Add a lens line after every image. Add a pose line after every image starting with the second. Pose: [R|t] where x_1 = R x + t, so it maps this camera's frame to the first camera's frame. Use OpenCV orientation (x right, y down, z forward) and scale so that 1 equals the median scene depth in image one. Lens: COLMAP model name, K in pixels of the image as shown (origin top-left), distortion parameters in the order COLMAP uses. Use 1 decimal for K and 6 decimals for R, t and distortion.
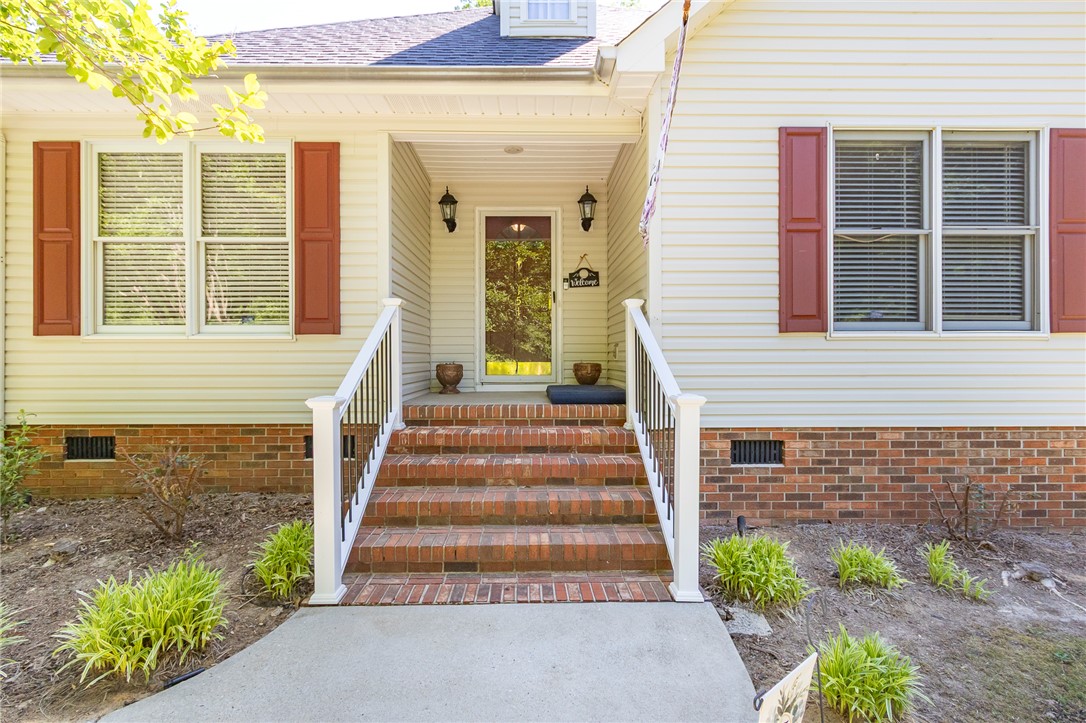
lens RADIAL K [[509.2, 0, 536.4], [0, 509.2, 366.1], [0, 0, 1]] dist [-0.000249, -0.000188]
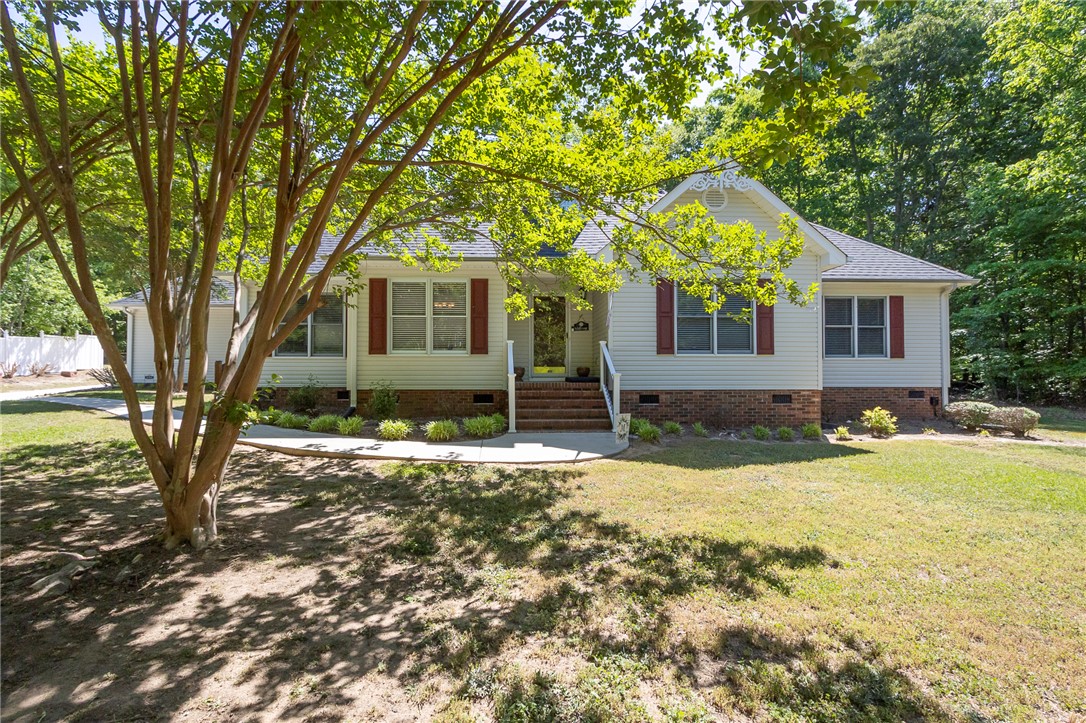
lens RADIAL K [[526.6, 0, 543.0], [0, 526.6, 361.5], [0, 0, 1]] dist [0.000389, 0.000025]
pose [[0.998834, 0.003017, 0.048174, -0.251306], [-0.001411, 0.999443, -0.033338, 0.064500], [-0.048248, 0.033231, 0.998282, -1.714425]]
